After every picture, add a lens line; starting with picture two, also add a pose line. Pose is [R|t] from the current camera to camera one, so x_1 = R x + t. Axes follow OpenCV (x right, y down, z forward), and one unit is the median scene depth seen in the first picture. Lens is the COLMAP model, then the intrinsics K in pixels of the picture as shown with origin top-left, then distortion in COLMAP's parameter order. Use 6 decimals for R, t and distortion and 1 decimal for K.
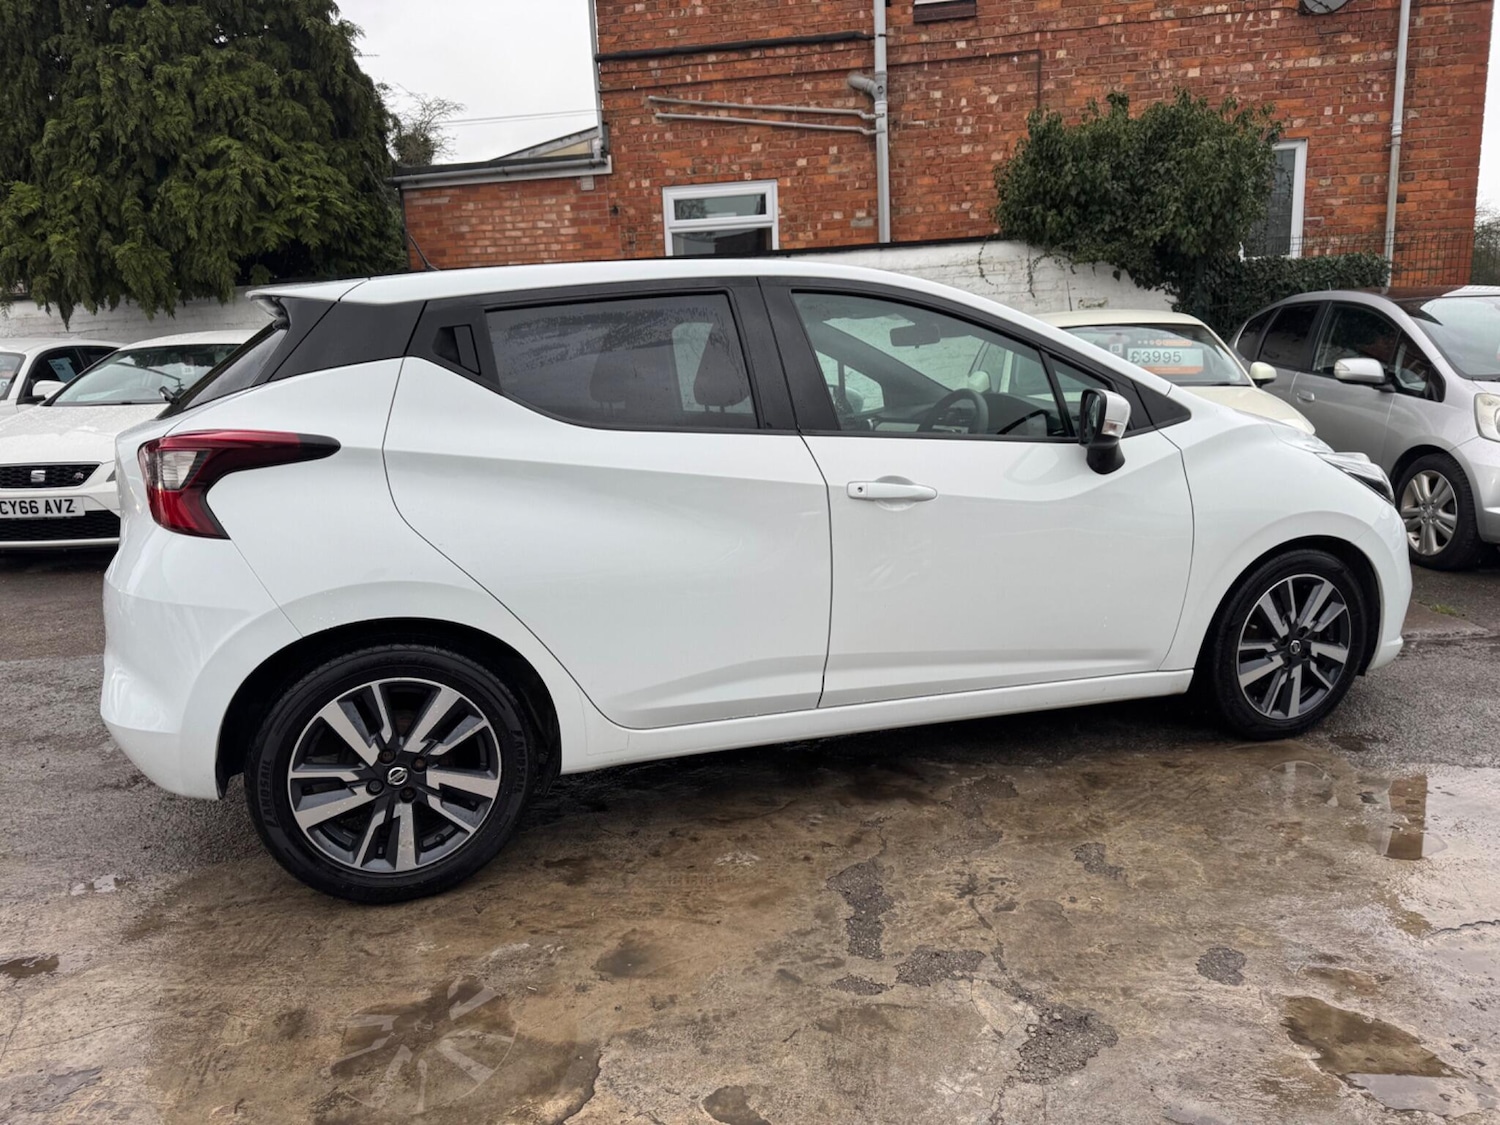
lens RADIAL K [[1048.4, 0, 754.4], [0, 1048.4, 563.2], [0, 0, 1]] dist [0.023086, -0.026008]
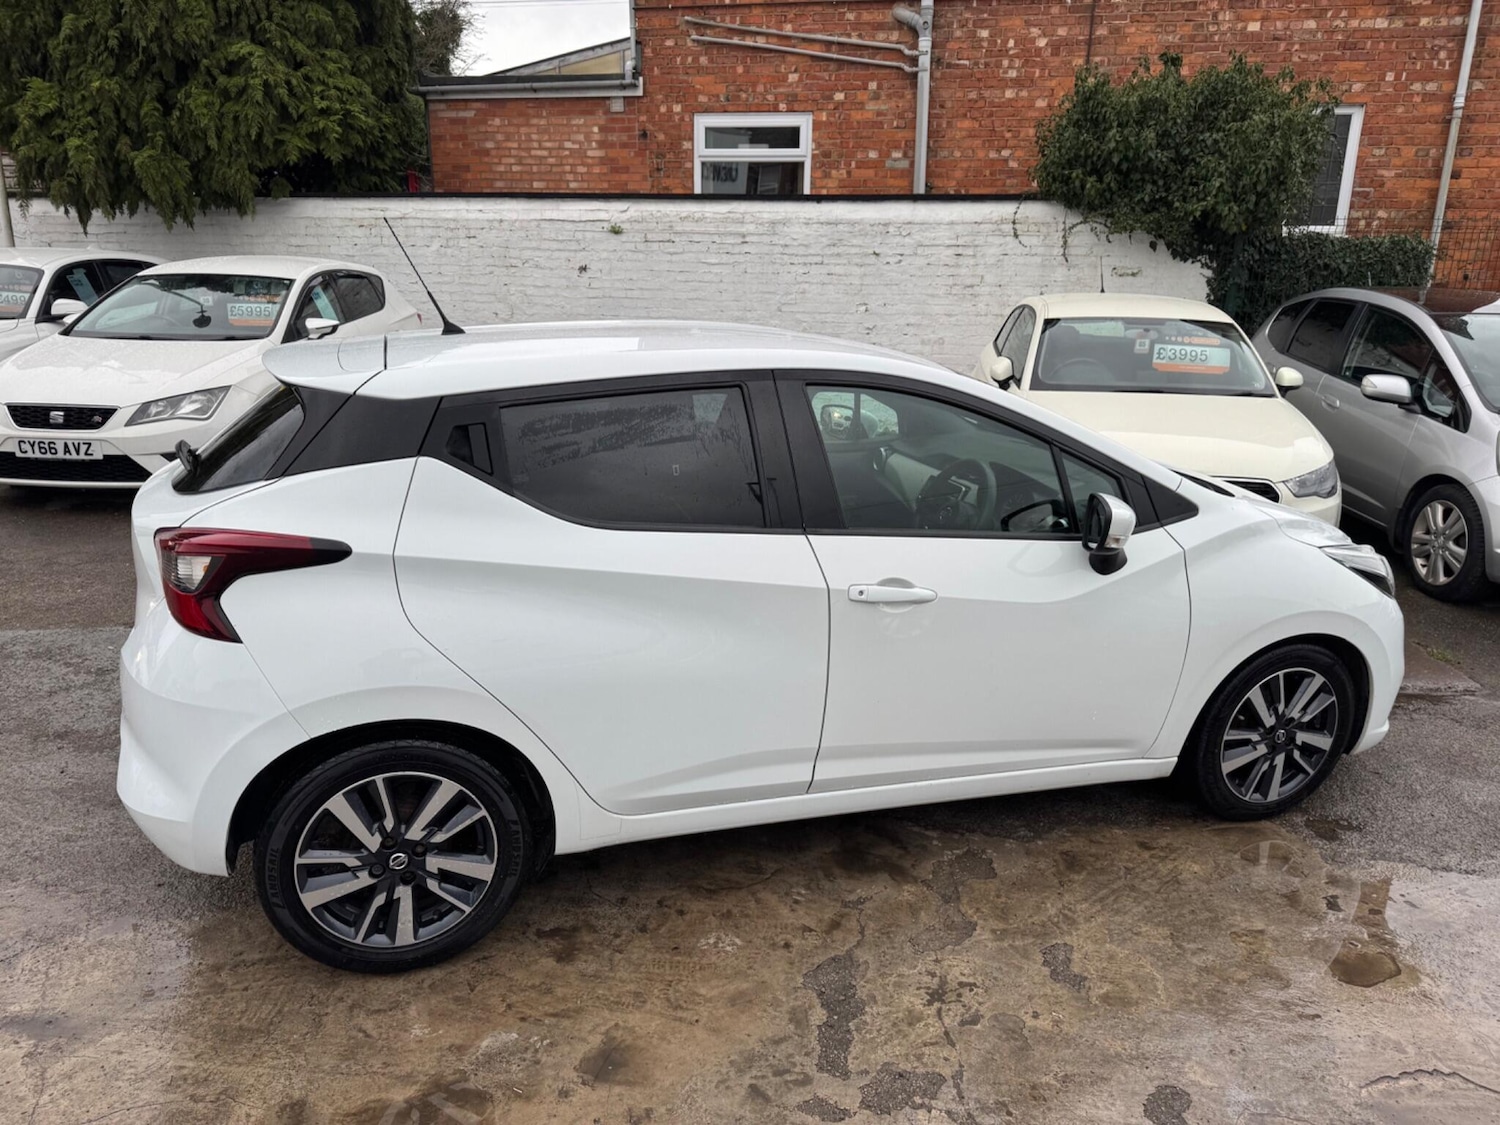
lens RADIAL K [[1048.4, 0, 756.8], [0, 1048.4, 555.6], [0, 0, 1]] dist [0.023086, -0.026008]
pose [[0.998328, 0.057203, -0.008274, 0.005162], [-0.056235, 0.994390, 0.089585, -0.147491], [0.013352, -0.088970, 0.995945, -0.006845]]
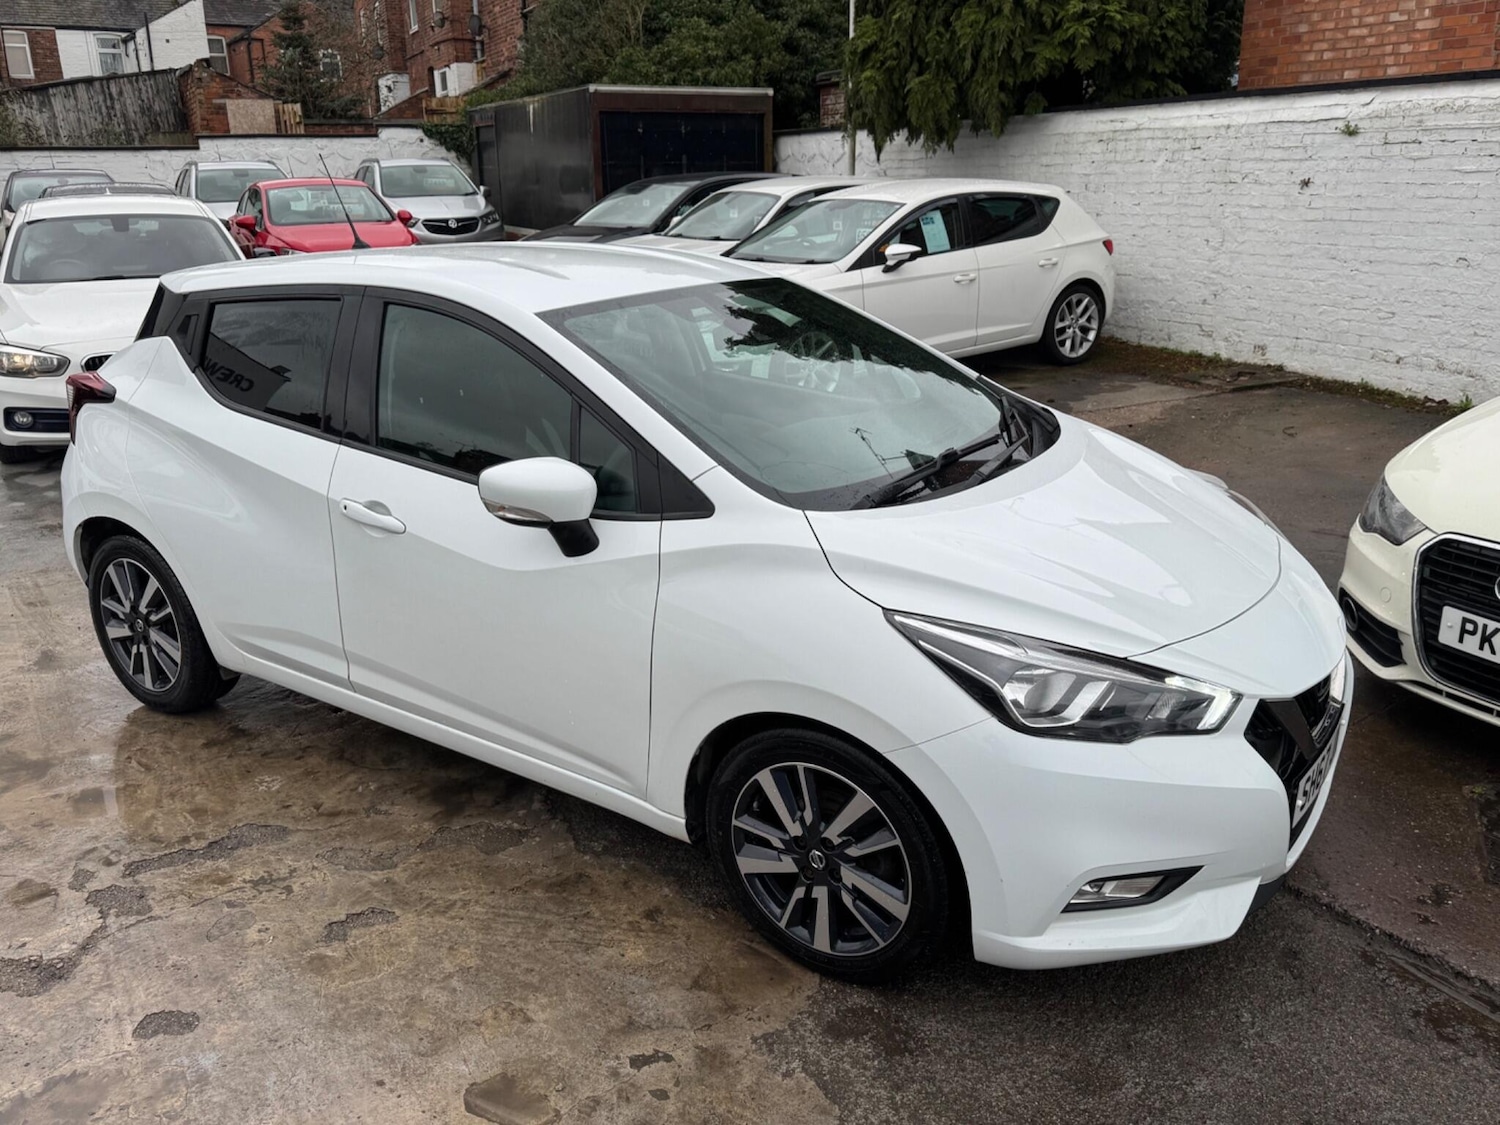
lens RADIAL K [[1213.7, 0, 759.6], [0, 1213.7, 577.1], [0, 0, 1]] dist [0.013751, -0.026274]
pose [[0.599179, 0.279443, -0.750264, 0.985579], [-0.156748, 0.959919, 0.232348, -0.270201], [0.785121, -0.021615, 0.618965, 0.437192]]
